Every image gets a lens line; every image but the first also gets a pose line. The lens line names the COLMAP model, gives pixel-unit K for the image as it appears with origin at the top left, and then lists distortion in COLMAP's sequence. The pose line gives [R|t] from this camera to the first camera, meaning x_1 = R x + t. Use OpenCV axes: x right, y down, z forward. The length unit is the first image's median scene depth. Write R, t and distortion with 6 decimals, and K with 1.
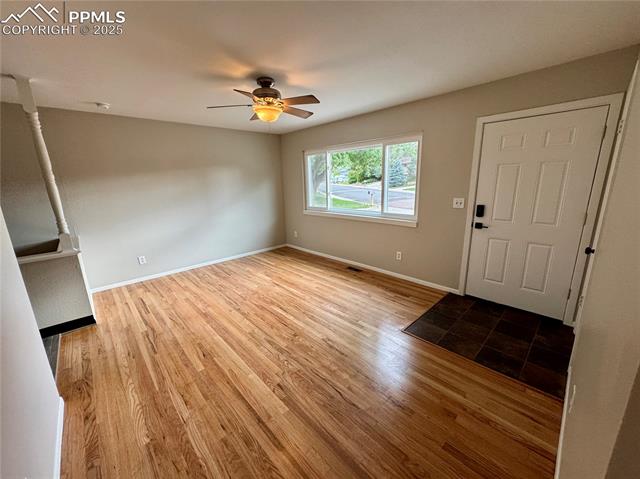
lens RADIAL K [[254.6, 0, 319.2], [0, 254.6, 238.8], [0, 0, 1]] dist [0.000906, 0.000163]
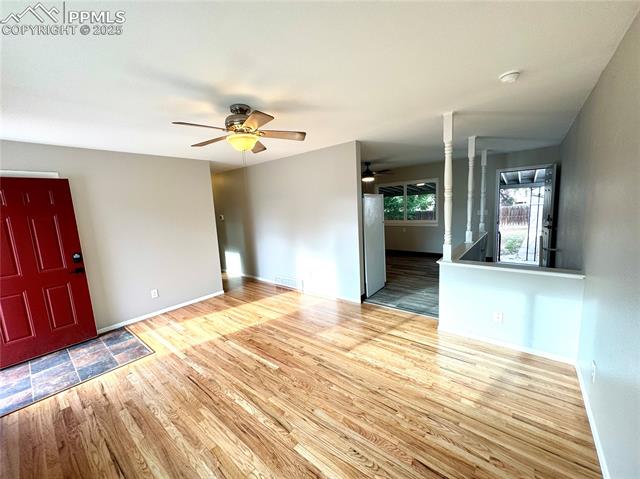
lens RADIAL K [[254.6, 0, 319.4], [0, 254.6, 239.7], [0, 0, 1]] dist [0.000906, 0.000163]
pose [[-0.988251, 0.103037, -0.112882, -0.243084], [0.055629, 0.930416, 0.362258, -0.353348], [0.142353, 0.351723, -0.925217, 1.452858]]
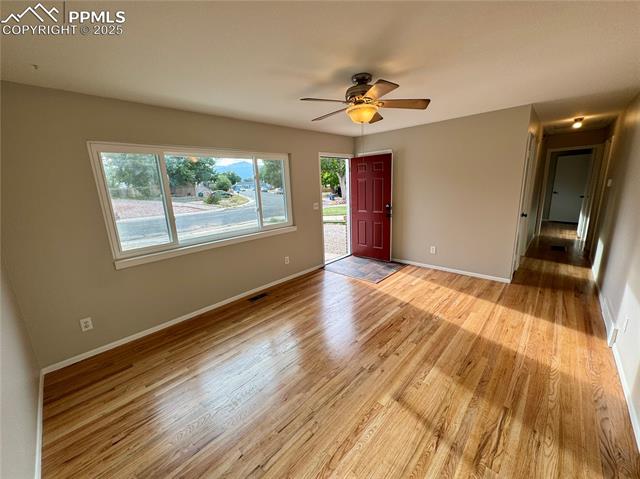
lens RADIAL K [[254.6, 0, 319.5], [0, 254.6, 240.2], [0, 0, 1]] dist [0.000906, 0.000163]
pose [[-0.060148, -0.186184, 0.980672, -0.835187], [0.271272, 0.942426, 0.195561, -0.212573], [-0.960622, 0.277791, -0.006178, 0.929566]]
